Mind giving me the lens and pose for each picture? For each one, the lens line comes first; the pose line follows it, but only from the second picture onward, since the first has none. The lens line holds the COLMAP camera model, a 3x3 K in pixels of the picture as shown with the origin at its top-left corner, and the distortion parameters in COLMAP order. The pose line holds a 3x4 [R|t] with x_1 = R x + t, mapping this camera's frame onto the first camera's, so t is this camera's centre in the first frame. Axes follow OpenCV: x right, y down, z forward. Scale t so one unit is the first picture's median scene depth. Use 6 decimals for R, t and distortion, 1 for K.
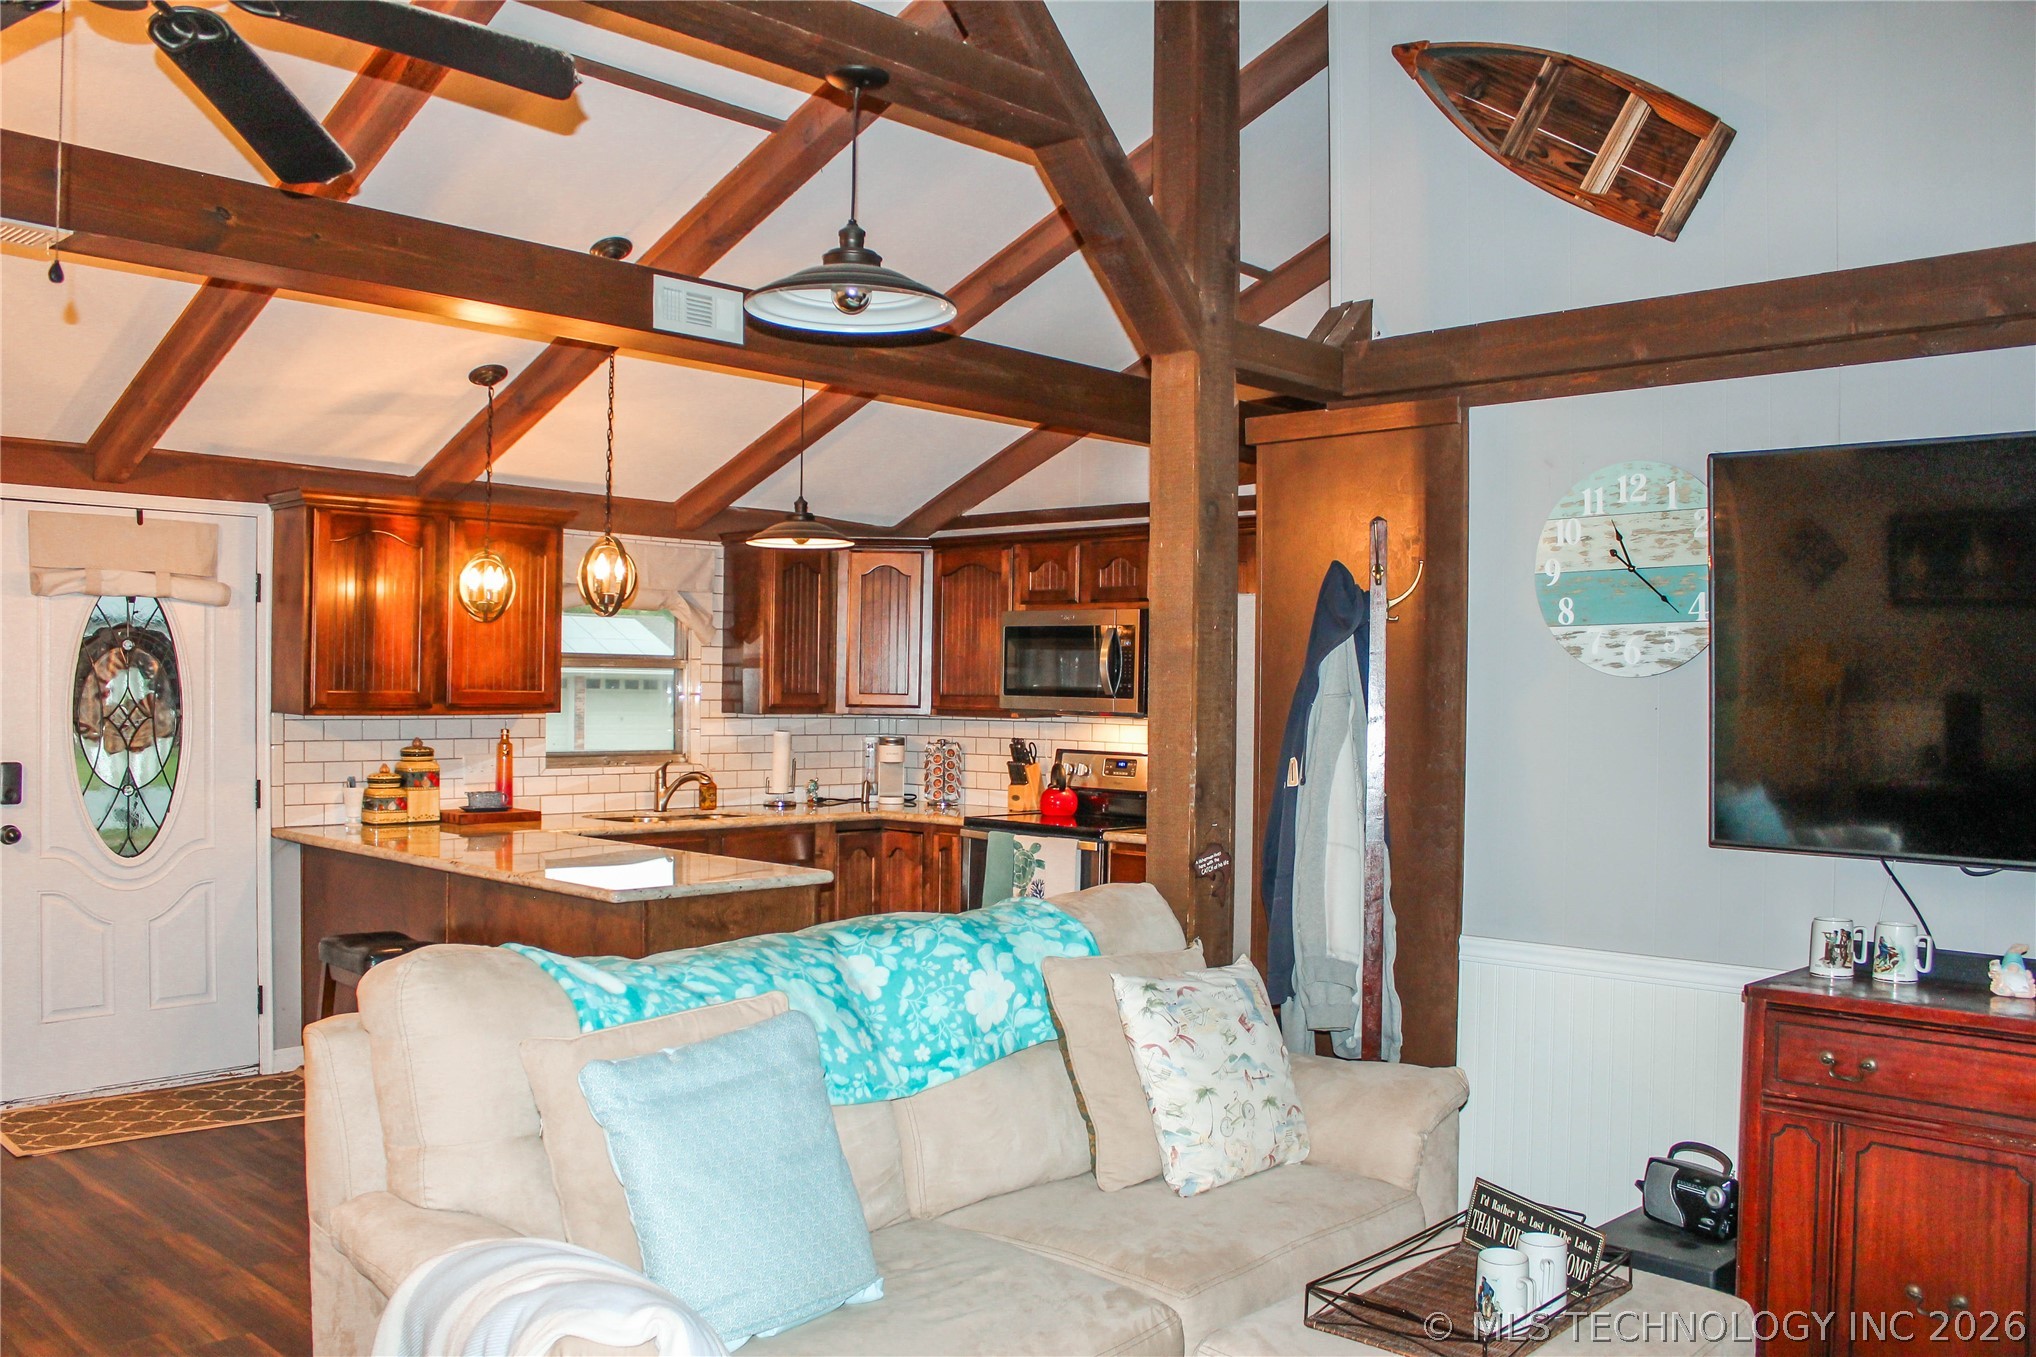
lens RADIAL K [[1708.5, 0, 999.5], [0, 1708.5, 681.2], [0, 0, 1]] dist [-0.162319, 0.144942]
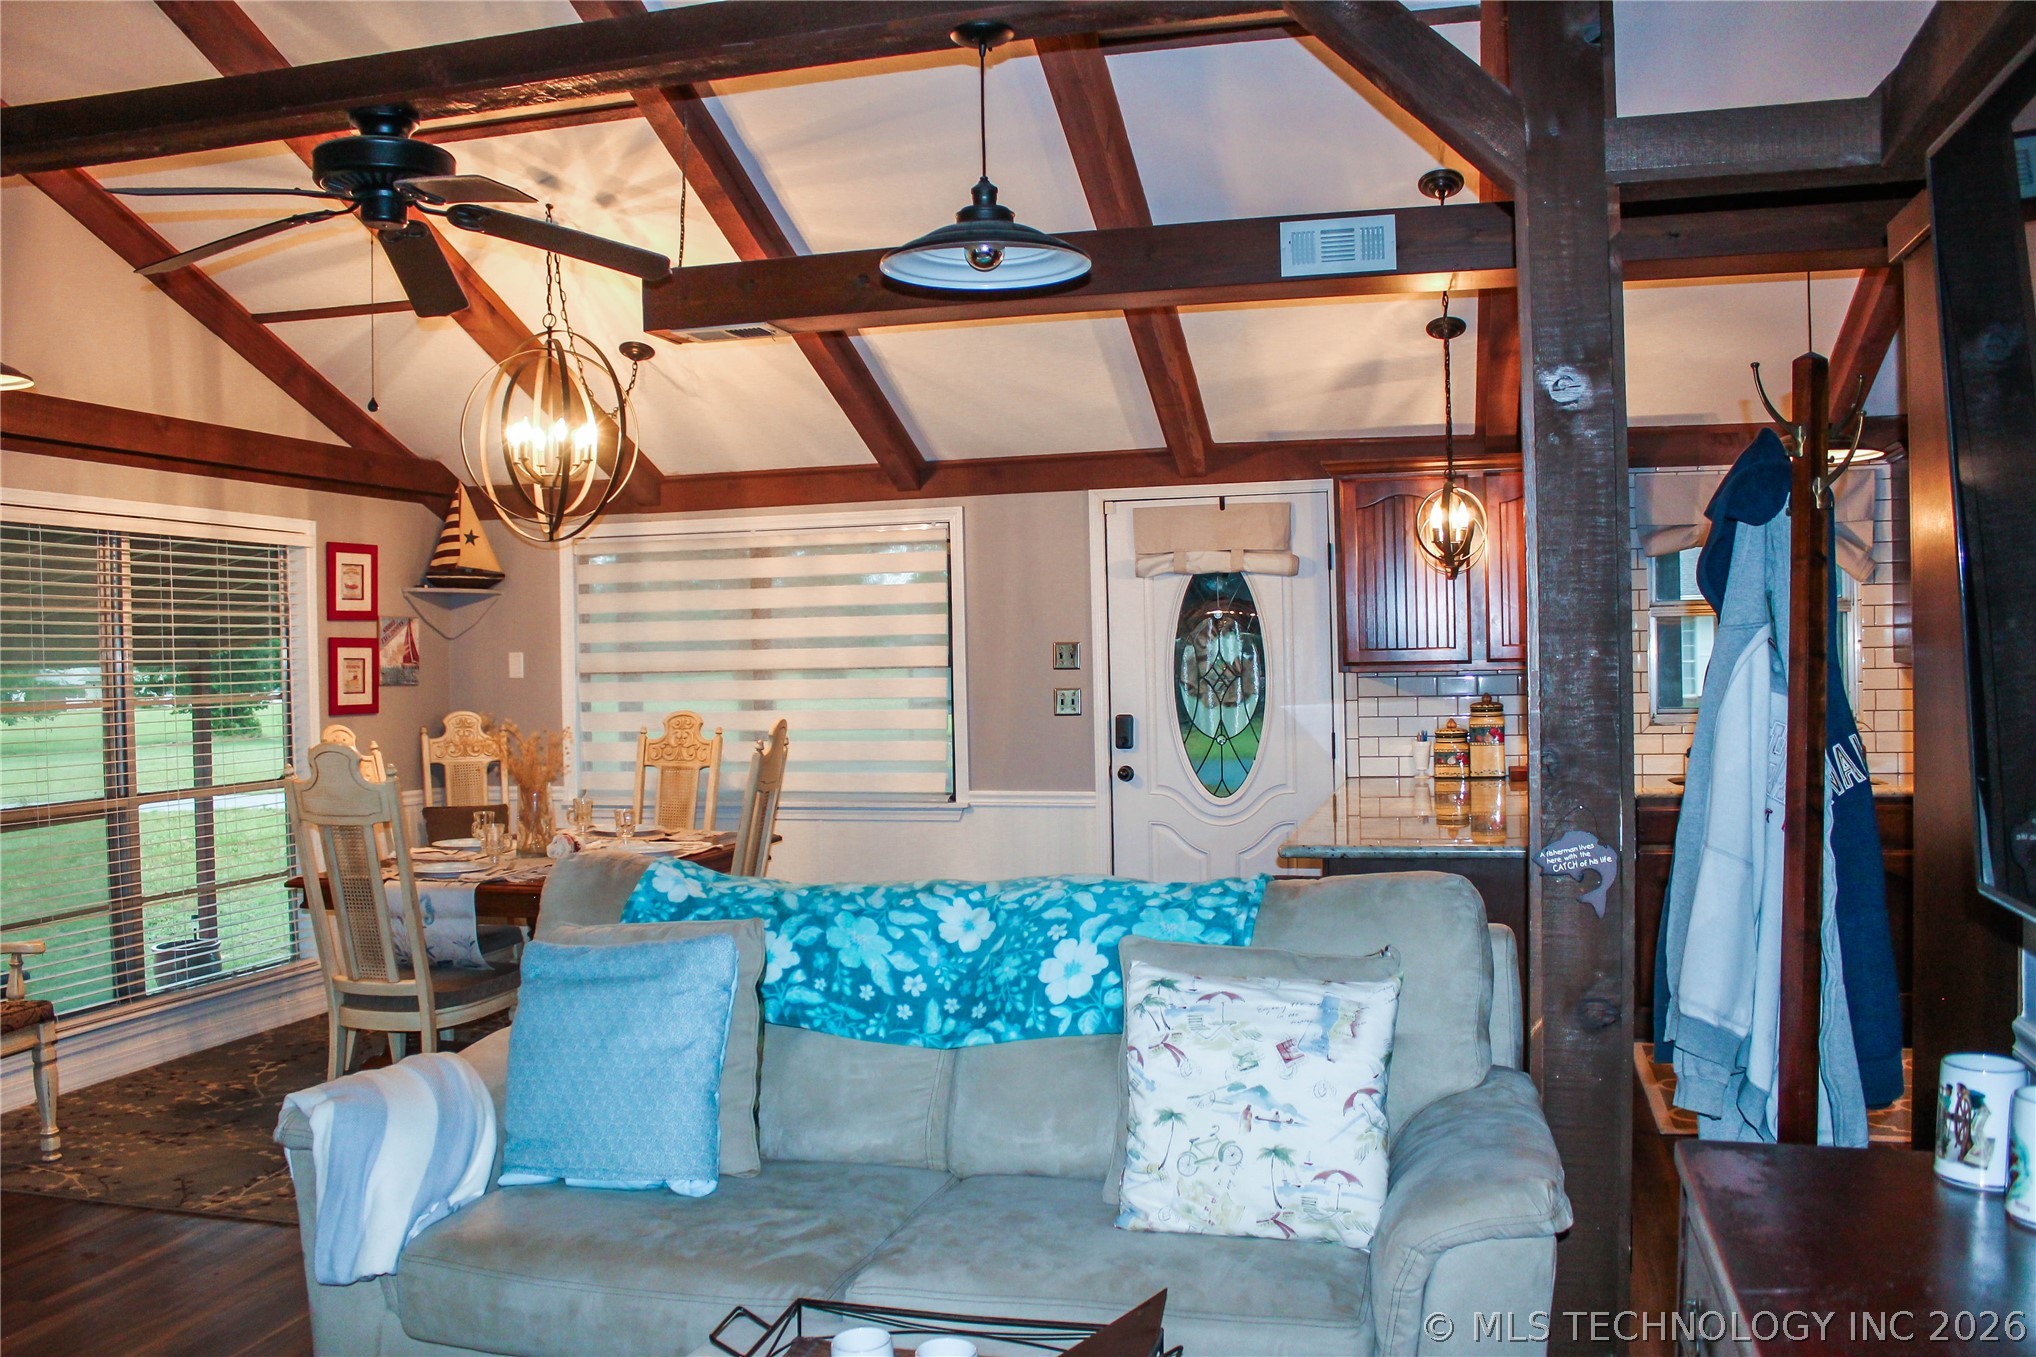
lens RADIAL K [[1708.5, 0, 994.7], [0, 1708.5, 680.5], [0, 0, 1]] dist [-0.162319, 0.144942]
pose [[0.472789, -0.007608, -0.881143, 0.423563], [0.030504, 0.999505, 0.007737, 0.009733], [0.880647, -0.030537, 0.472787, 0.276598]]
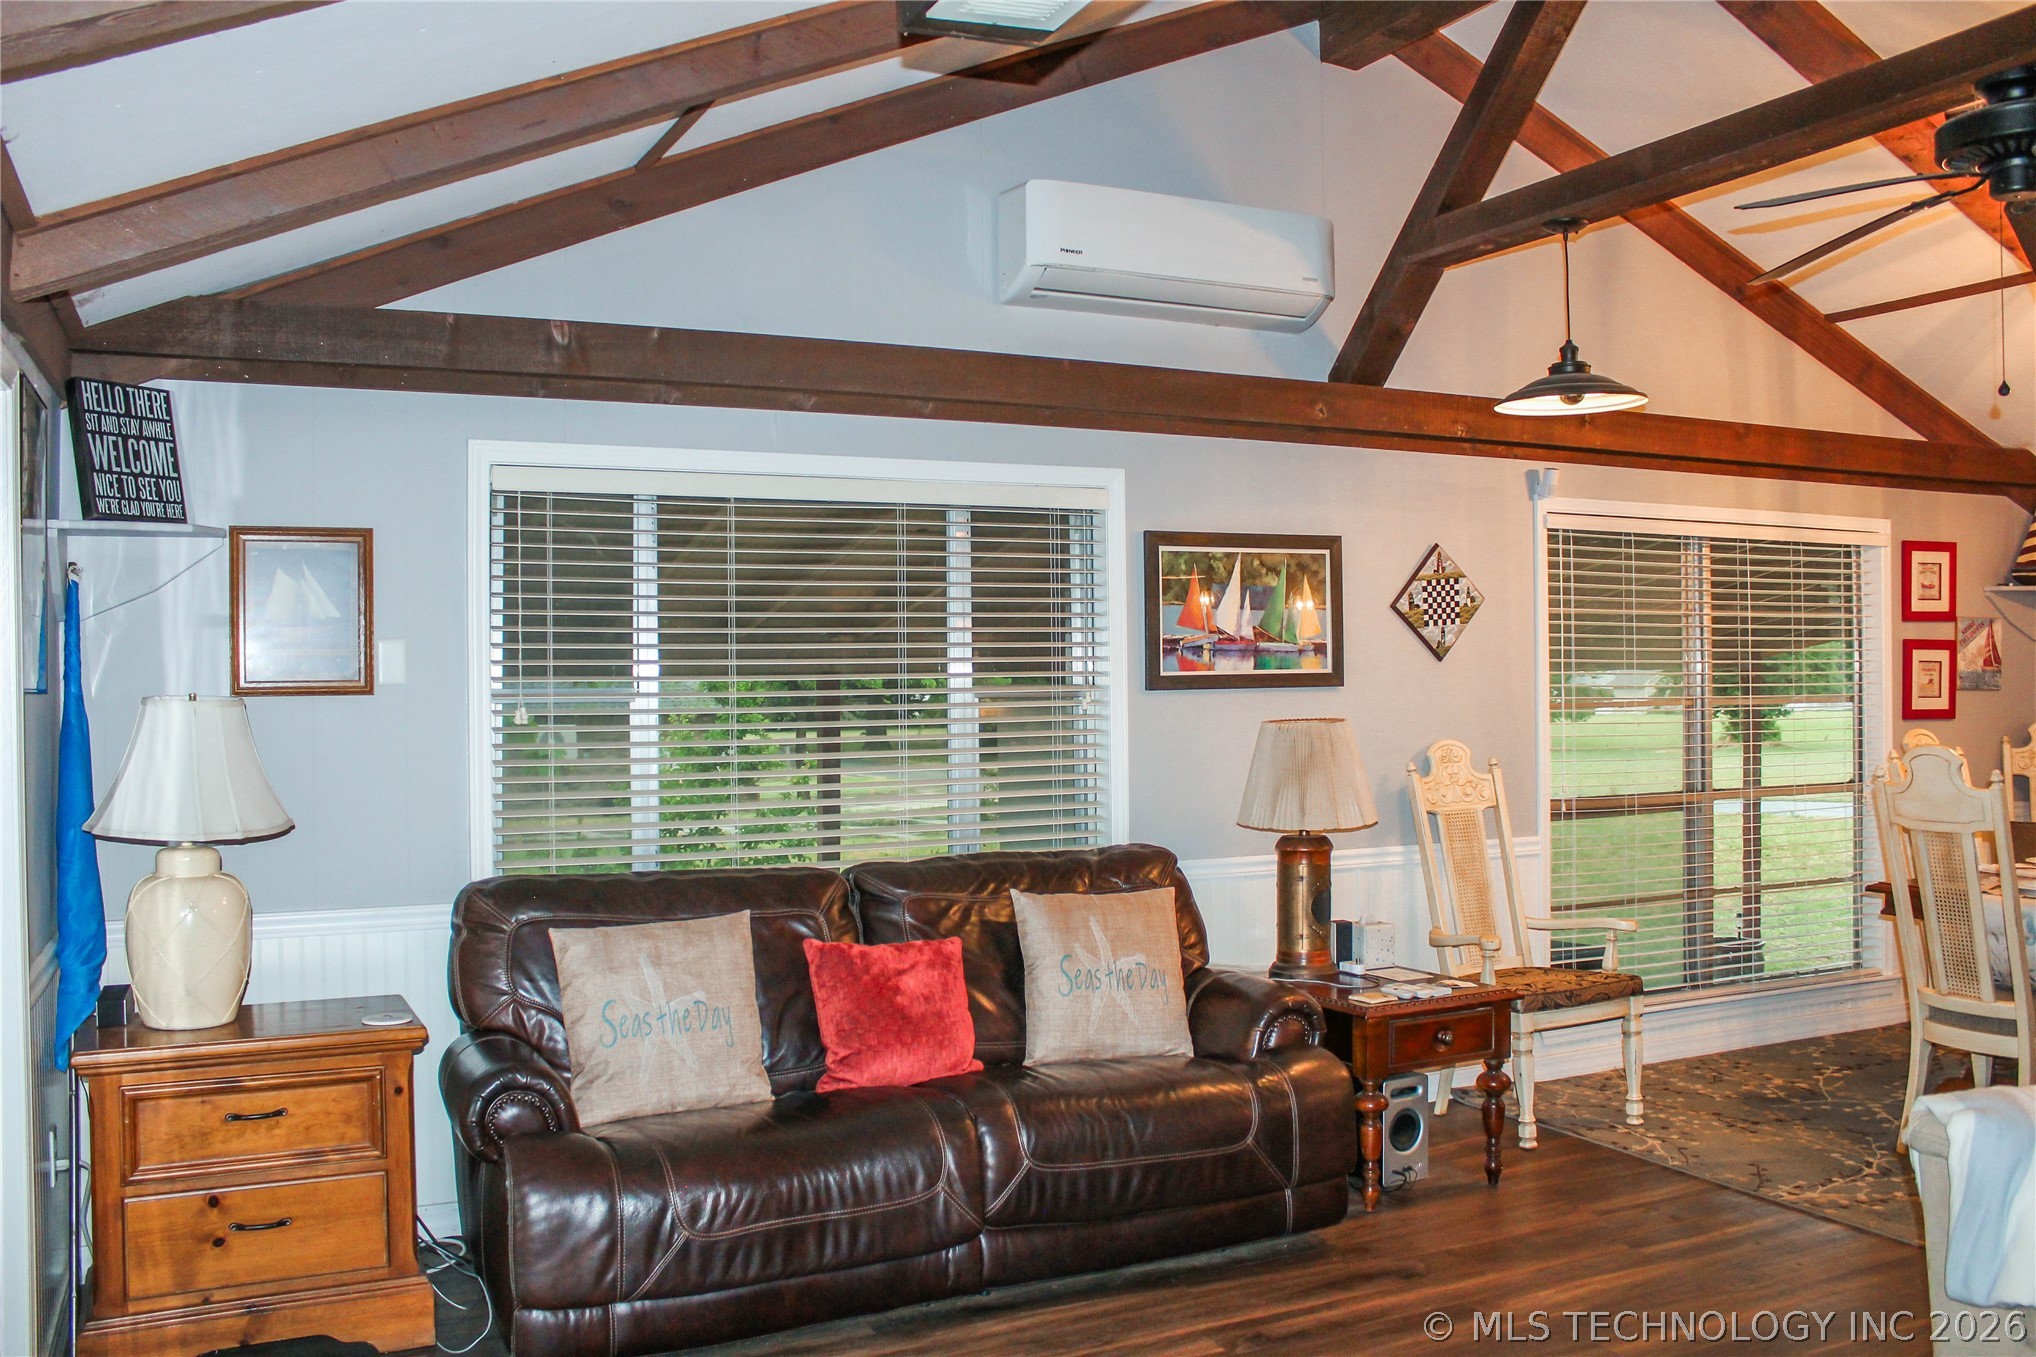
lens RADIAL K [[1708.5, 0, 1004.3], [0, 1708.5, 675.5], [0, 0, 1]] dist [-0.162319, 0.144942]
pose [[-0.348985, -0.012849, -0.937040, 0.434593], [0.009056, 0.999813, -0.017083, 0.012657], [0.937085, -0.014448, -0.348803, 0.237775]]
